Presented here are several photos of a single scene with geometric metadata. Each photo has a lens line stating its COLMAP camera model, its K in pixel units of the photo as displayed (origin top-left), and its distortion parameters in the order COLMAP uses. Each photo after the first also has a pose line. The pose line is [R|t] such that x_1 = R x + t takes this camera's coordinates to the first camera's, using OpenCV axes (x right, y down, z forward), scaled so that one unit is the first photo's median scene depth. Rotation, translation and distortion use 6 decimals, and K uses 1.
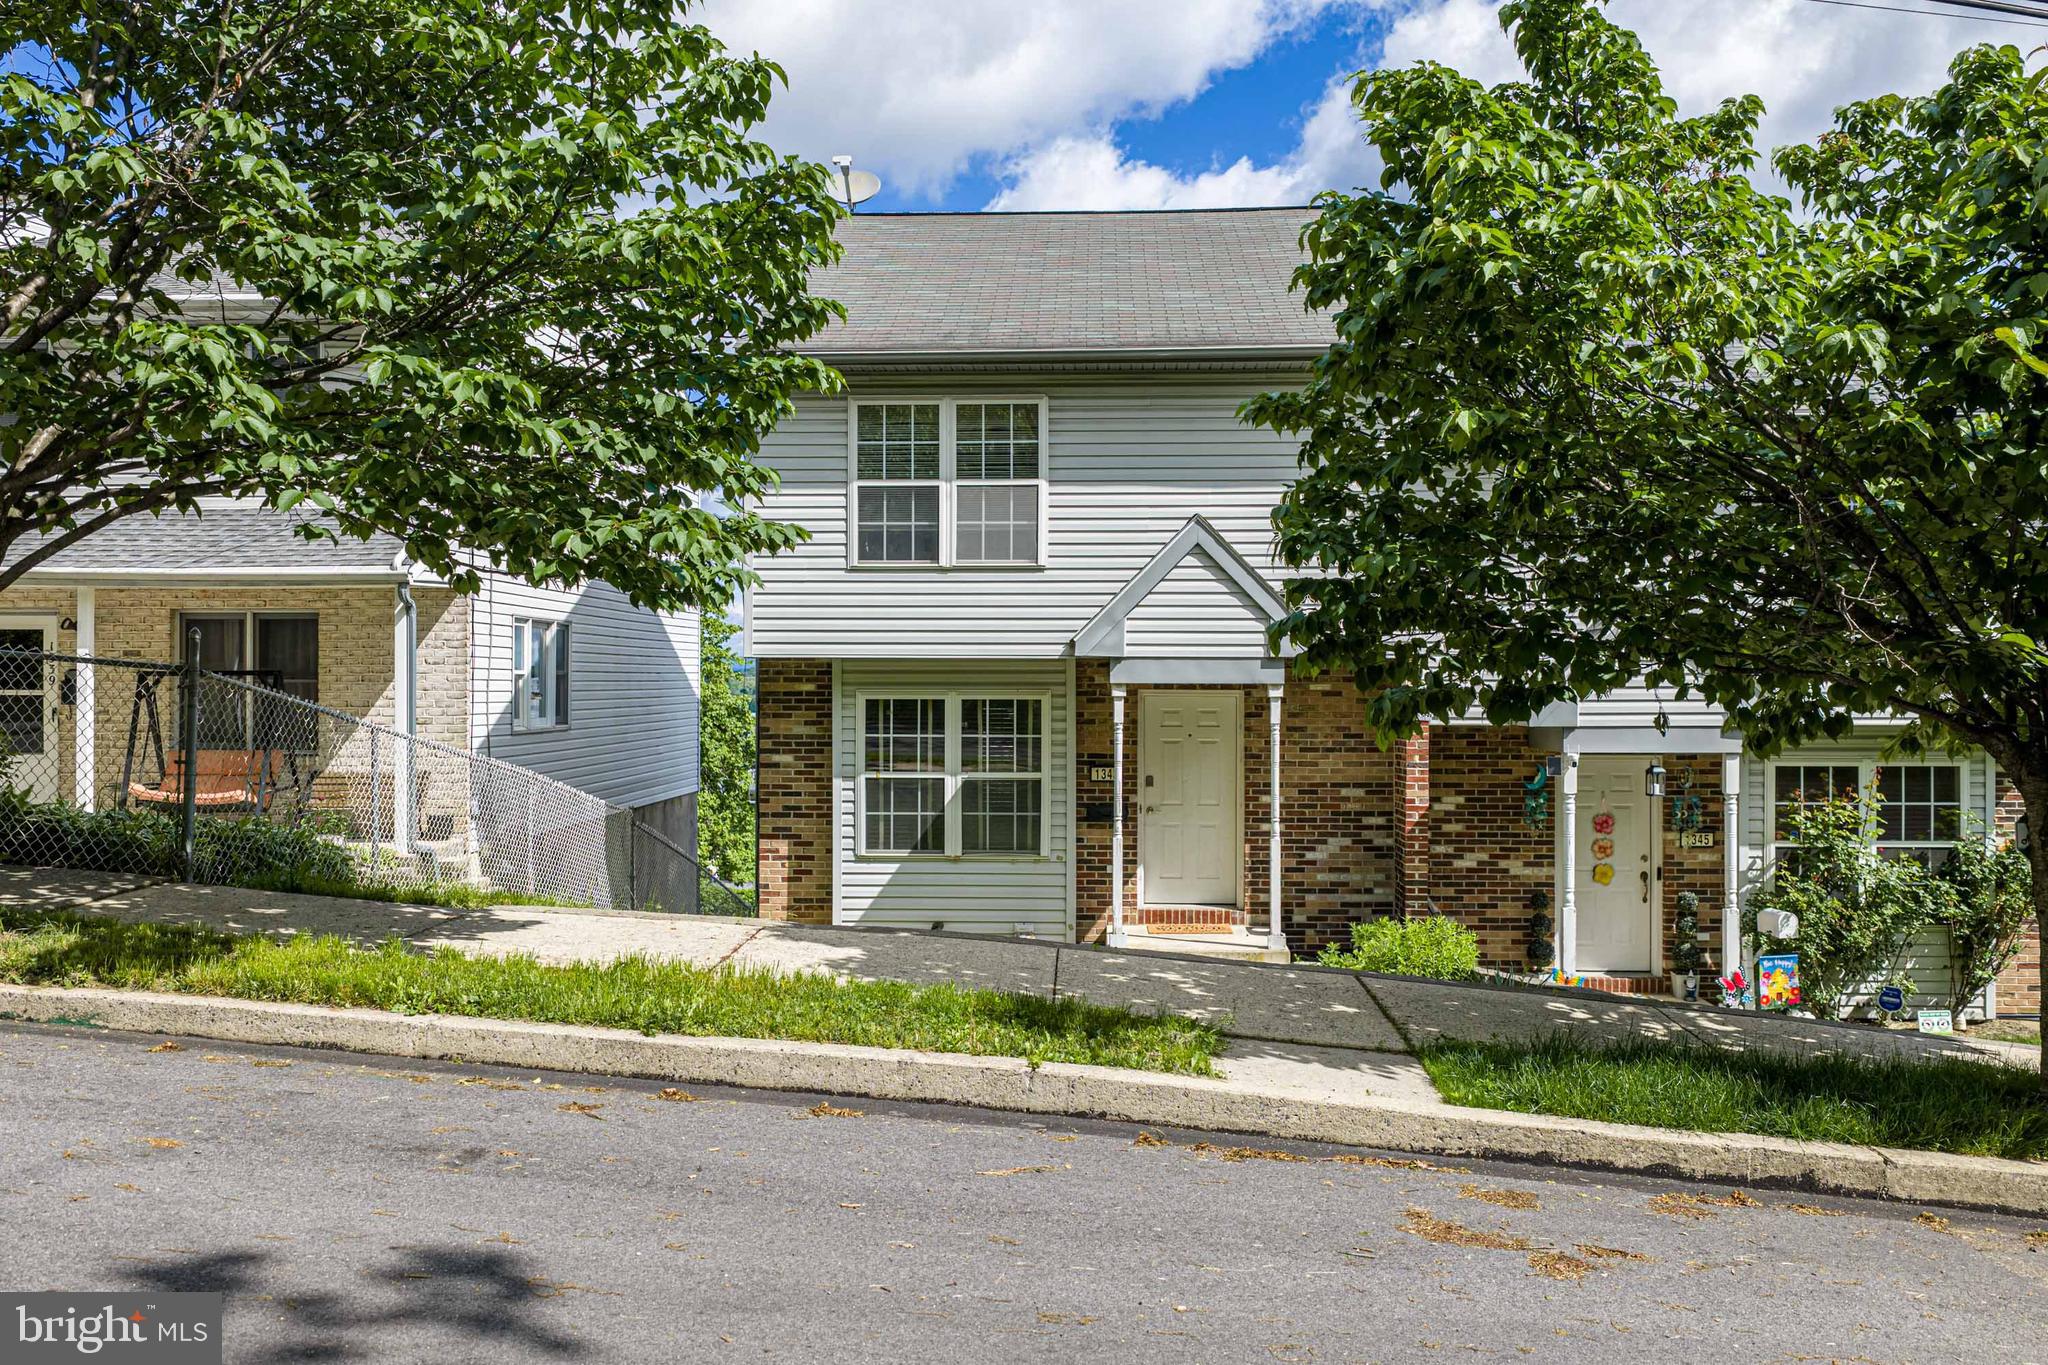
lens RADIAL K [[1719.5, 0, 1028.6], [0, 1719.5, 696.4], [0, 0, 1]] dist [0.017988, -0.014217]
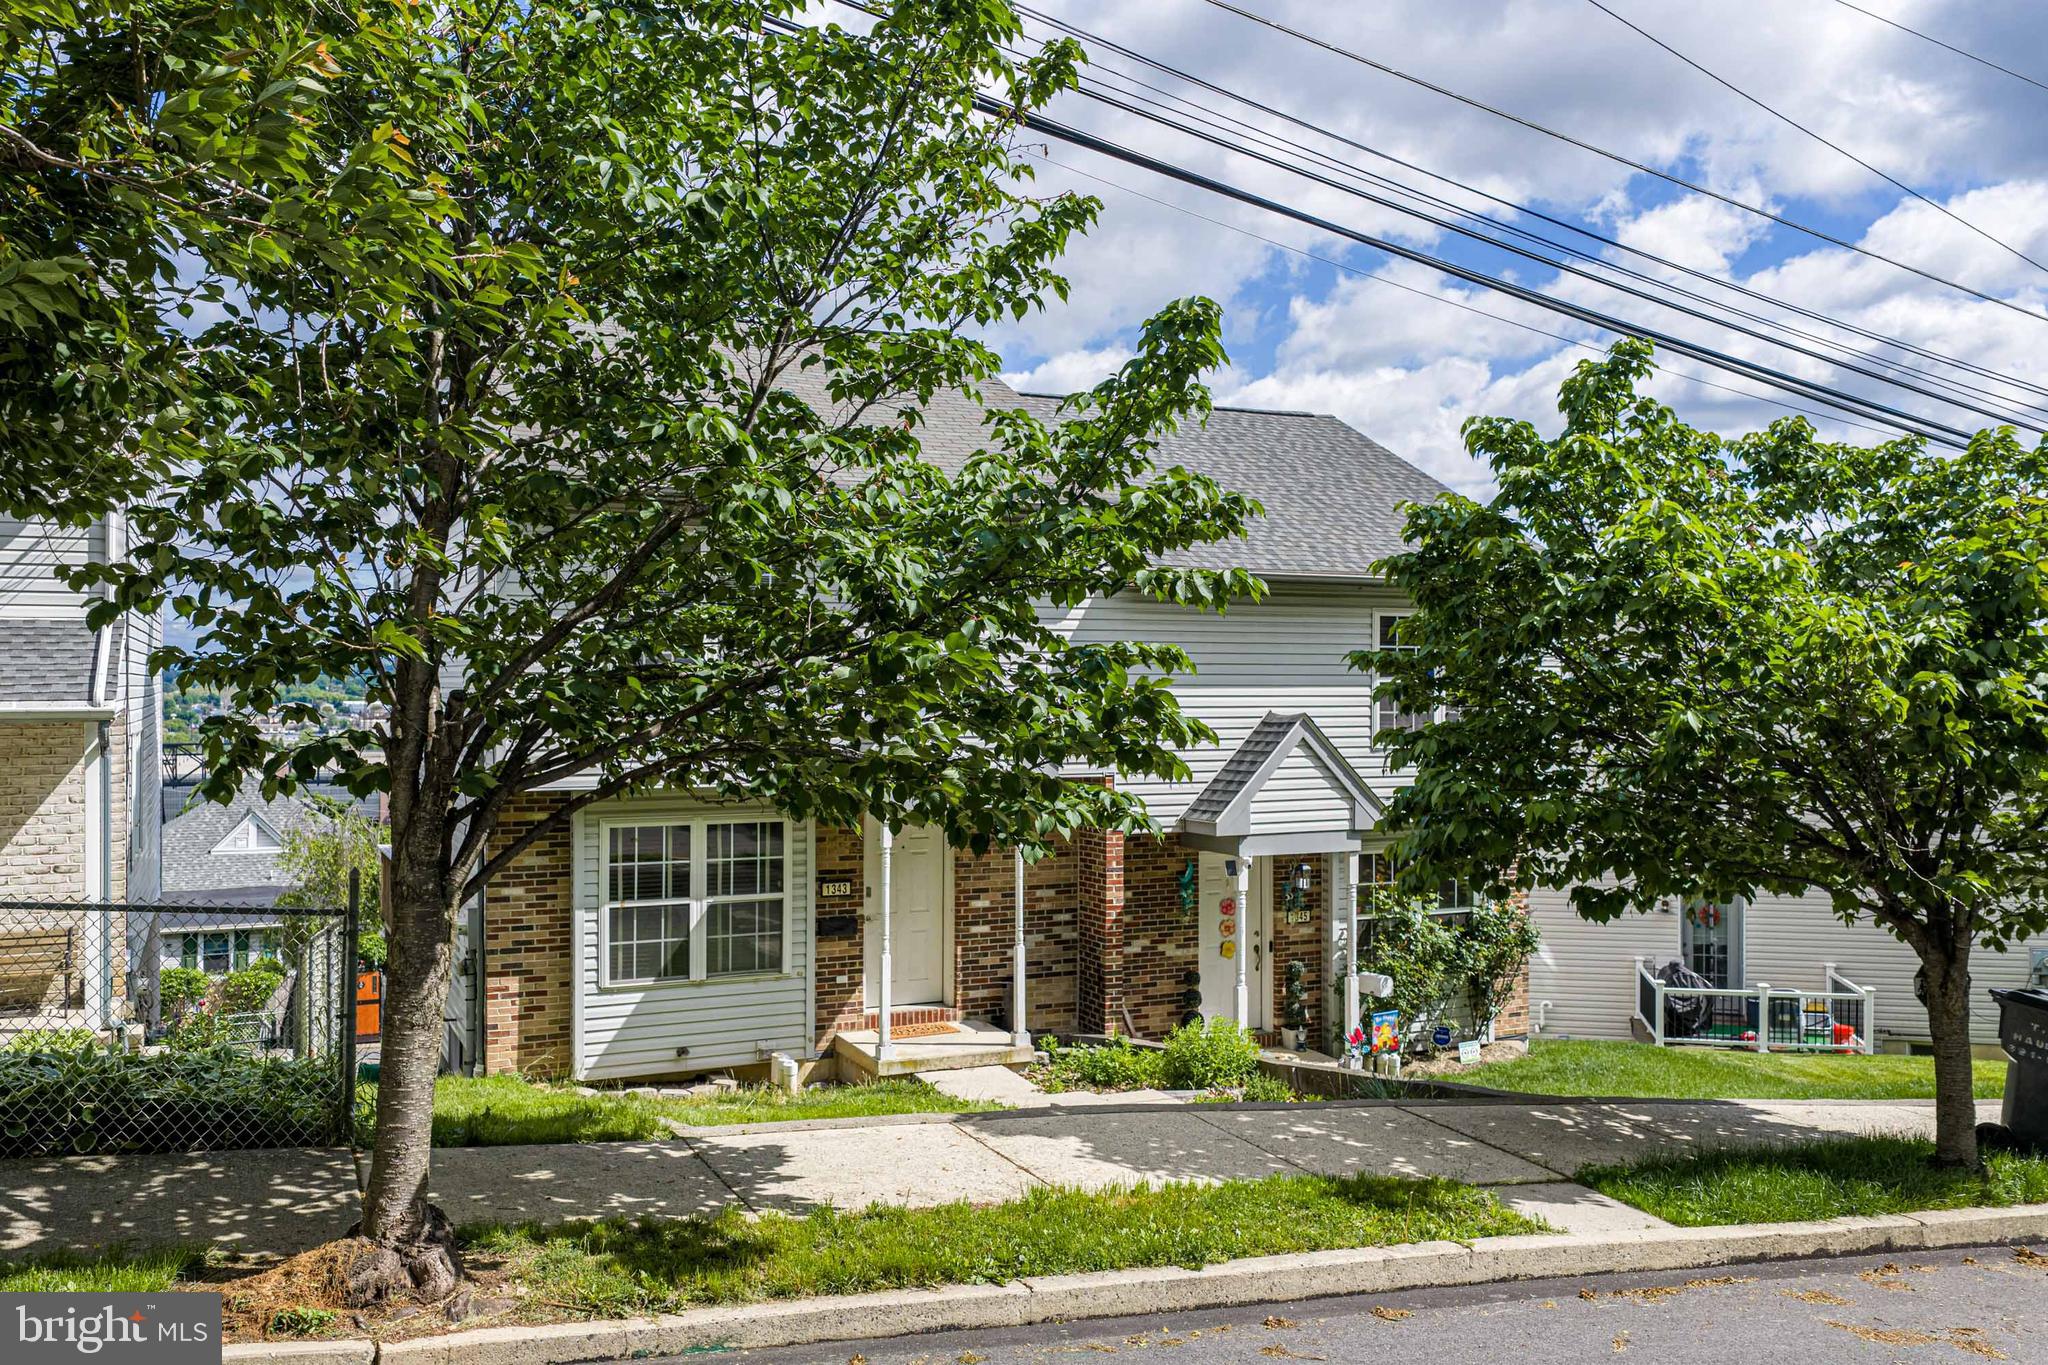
lens RADIAL K [[1719.5, 0, 1068.0], [0, 1719.5, 685.2], [0, 0, 1]] dist [0.017988, -0.014217]
pose [[0.878323, 0.000206, 0.478067, -0.335091], [0.002053, 0.999989, -0.004203, -0.075265], [-0.478063, 0.004673, 0.878313, 0.009444]]
